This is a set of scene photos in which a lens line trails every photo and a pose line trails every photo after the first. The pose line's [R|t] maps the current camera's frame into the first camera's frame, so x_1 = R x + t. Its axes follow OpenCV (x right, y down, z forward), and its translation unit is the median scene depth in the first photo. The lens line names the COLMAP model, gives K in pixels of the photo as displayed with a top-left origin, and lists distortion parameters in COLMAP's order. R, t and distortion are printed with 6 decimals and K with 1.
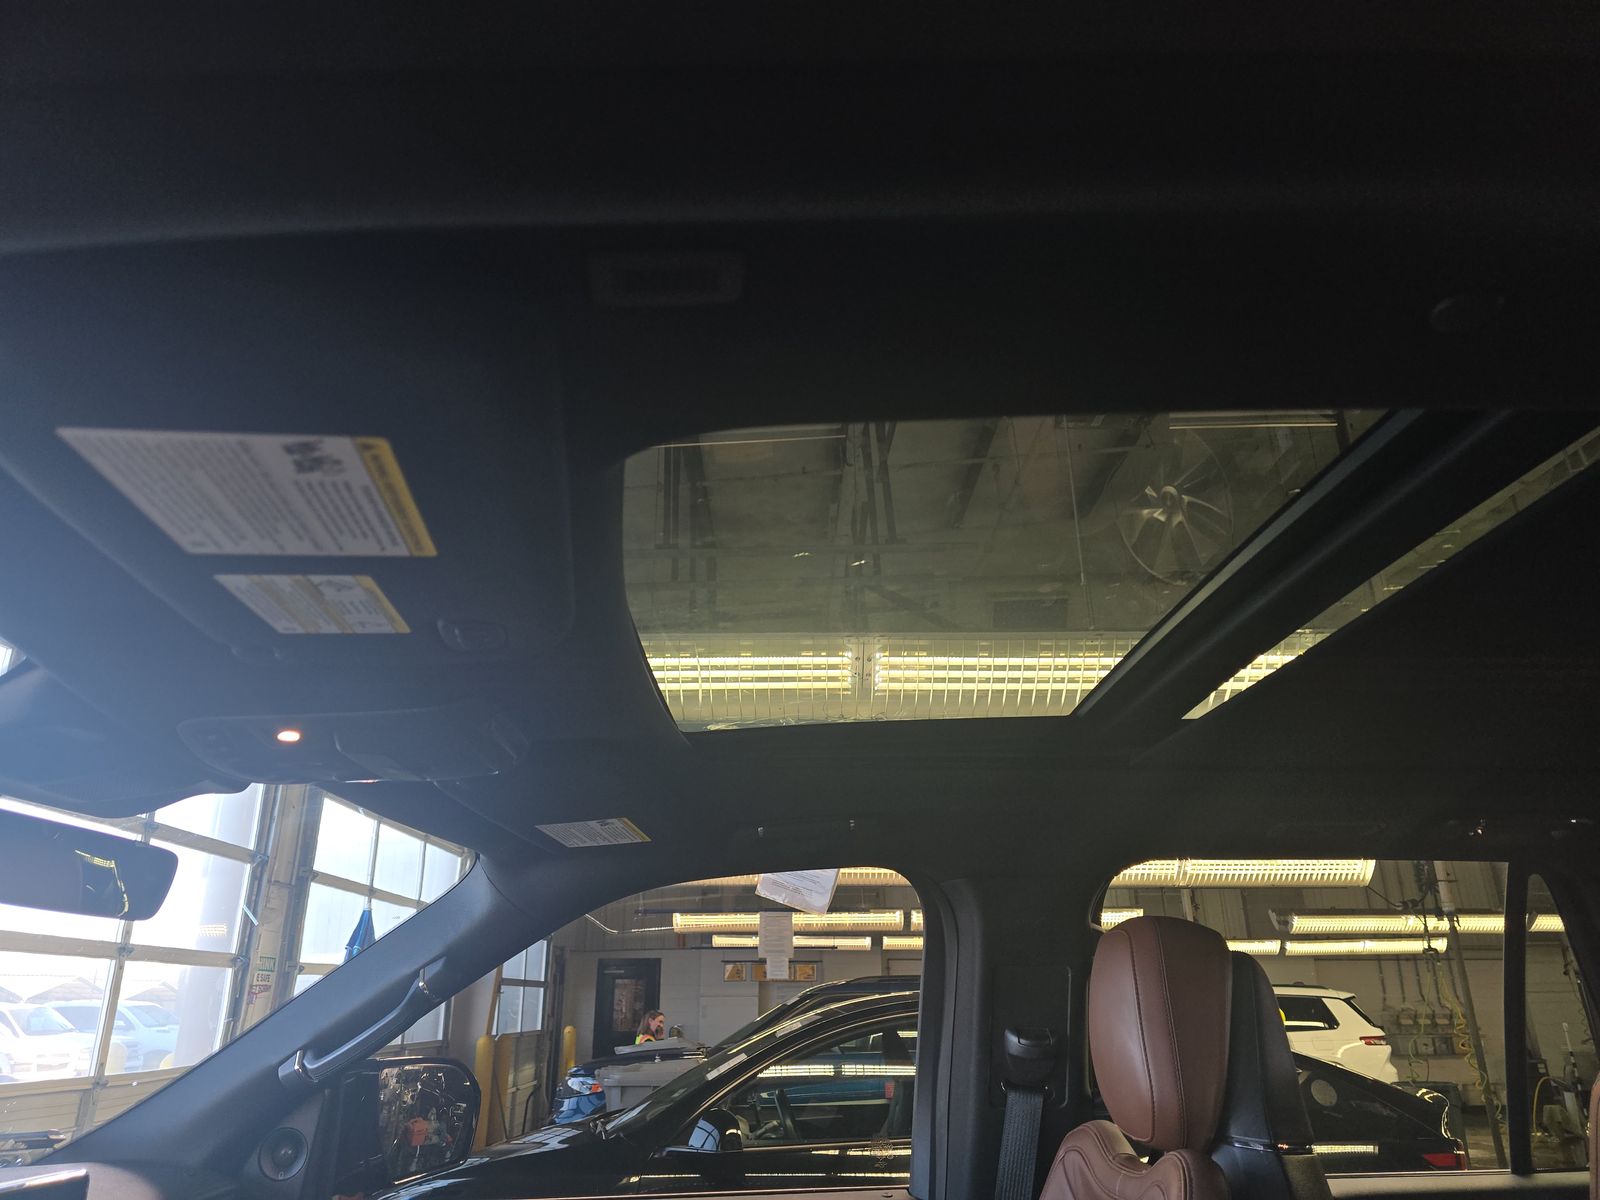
lens RADIAL K [[1068.9, 0, 800.0], [0, 1068.9, 600.0], [0, 0, 1]] dist [0.005646, -0.017559]
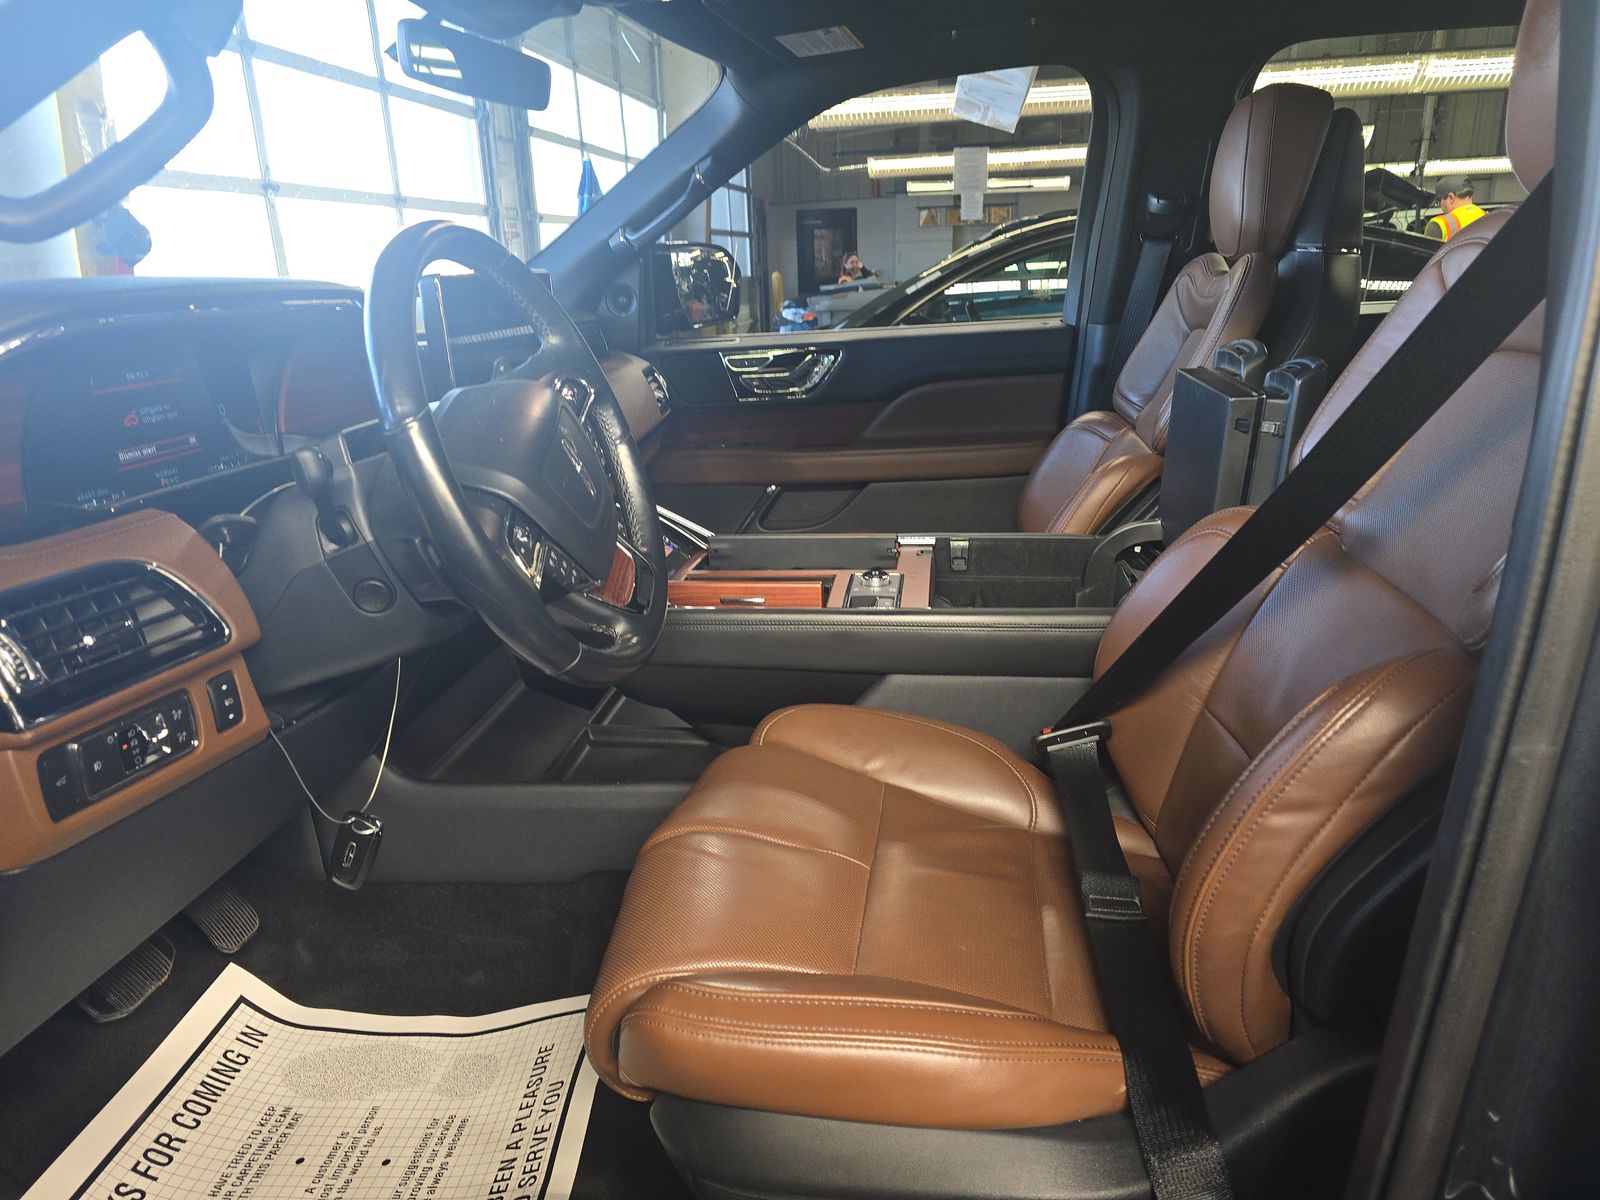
lens RADIAL K [[1094.0, 0, 780.1], [0, 1094.0, 595.7], [0, 0, 1]] dist [0.069620, -0.053228]
pose [[0.982685, 0.031990, -0.182504, 0.004638], [0.085080, 0.797097, 0.597828, -0.011026], [0.164598, -0.603003, 0.780573, -0.101361]]
